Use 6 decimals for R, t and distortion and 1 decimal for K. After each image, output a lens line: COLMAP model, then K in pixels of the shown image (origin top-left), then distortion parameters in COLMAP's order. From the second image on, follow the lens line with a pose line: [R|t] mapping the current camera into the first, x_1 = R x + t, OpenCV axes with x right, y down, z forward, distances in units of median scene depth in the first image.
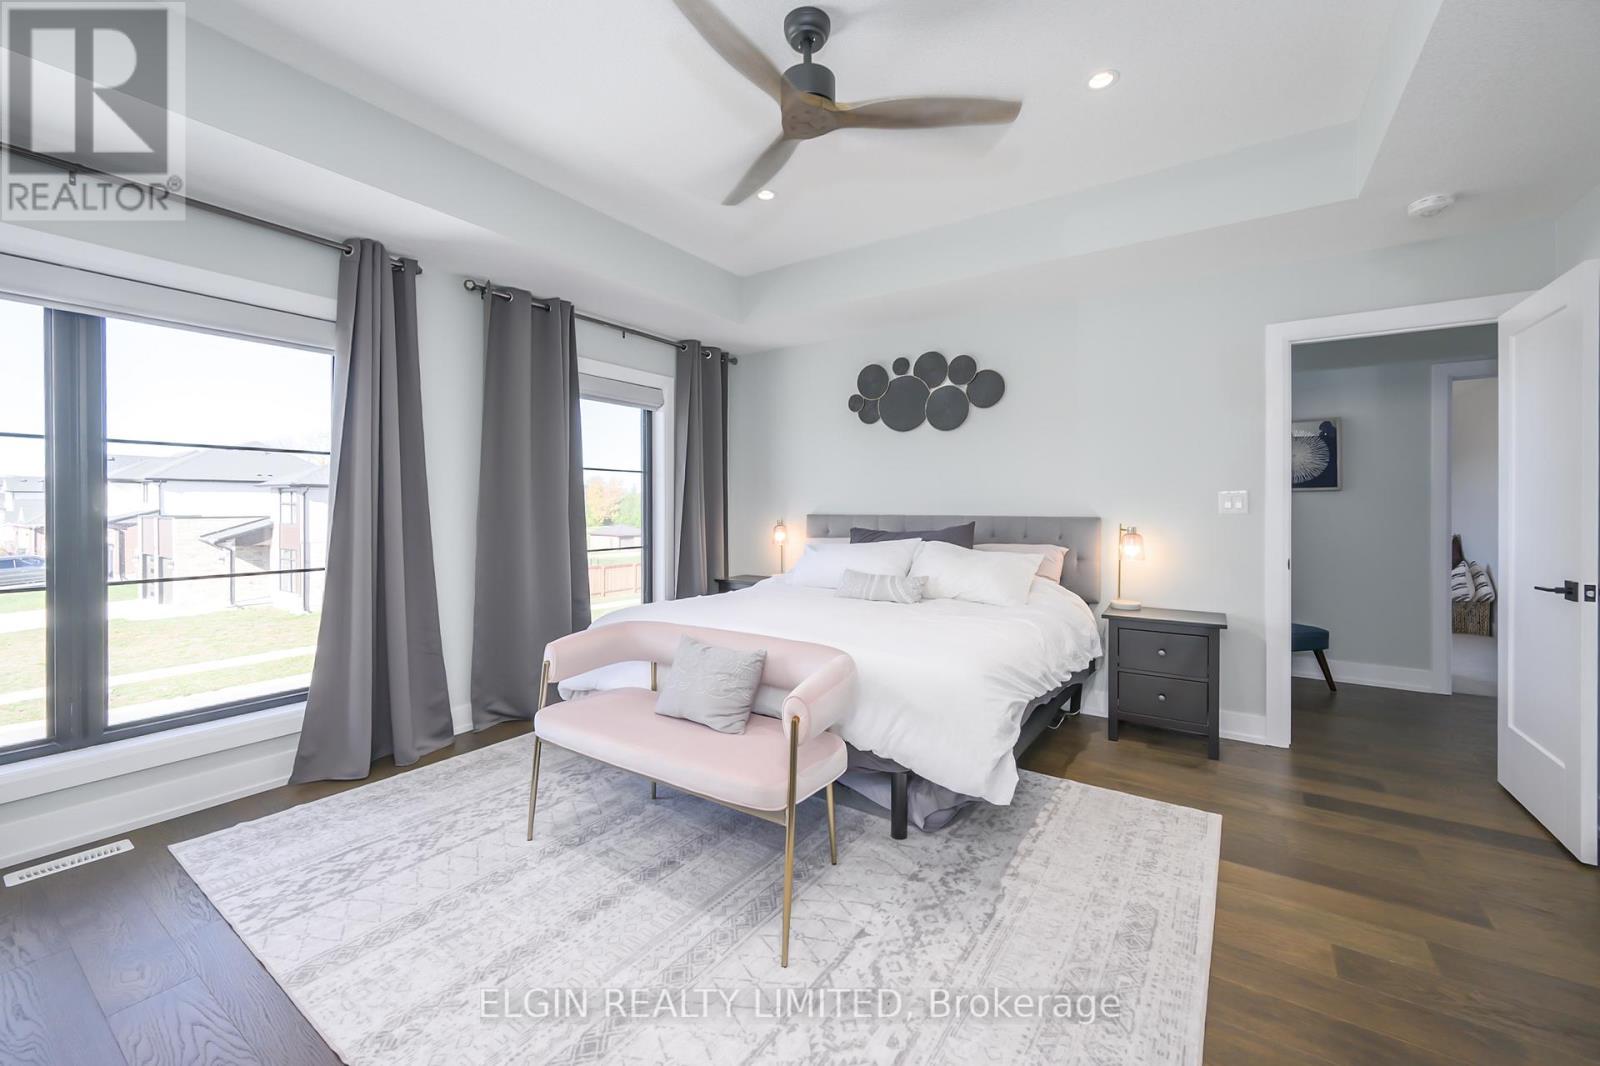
lens RADIAL K [[641.5, 0, 792.5], [0, 641.5, 506.7], [0, 0, 1]] dist [-0.002930, -0.000200]
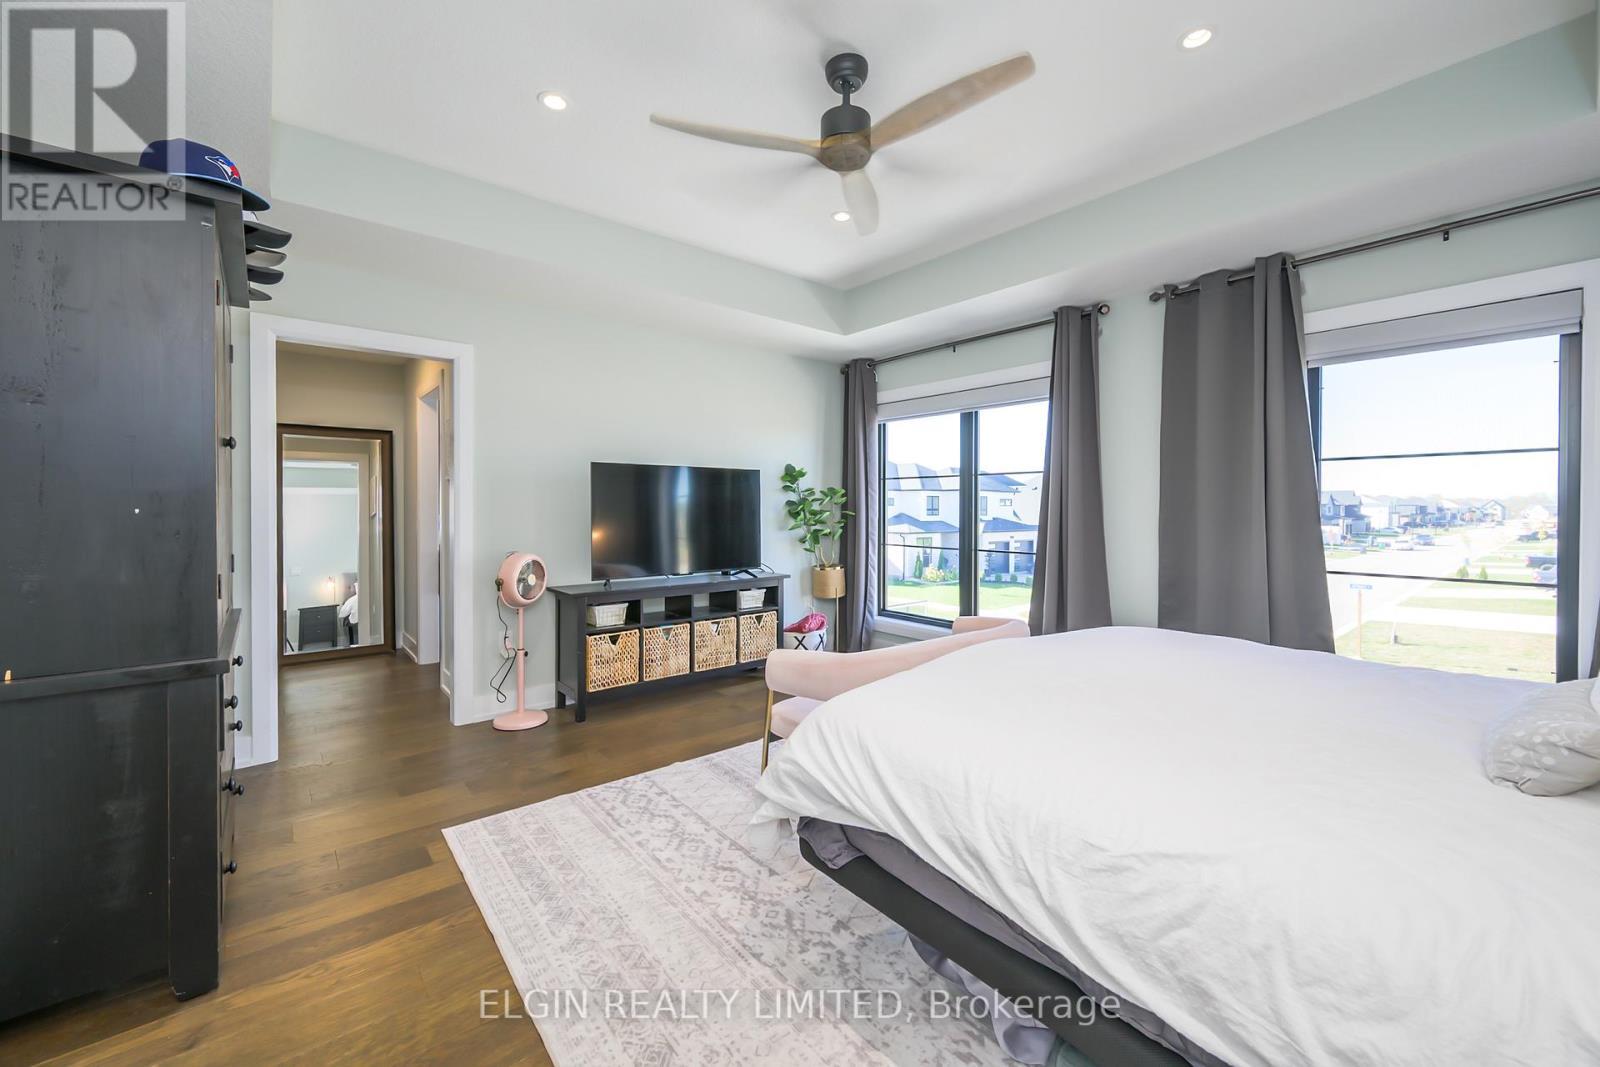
lens RADIAL K [[641.5, 0, 801.7], [0, 641.5, 517.5], [0, 0, 1]] dist [-0.002930, -0.000200]
pose [[-0.274292, 0.014784, -0.961533, 1.075980], [-0.003526, 0.999860, 0.016380, -0.006414], [0.961640, 0.007884, -0.274202, 1.207373]]
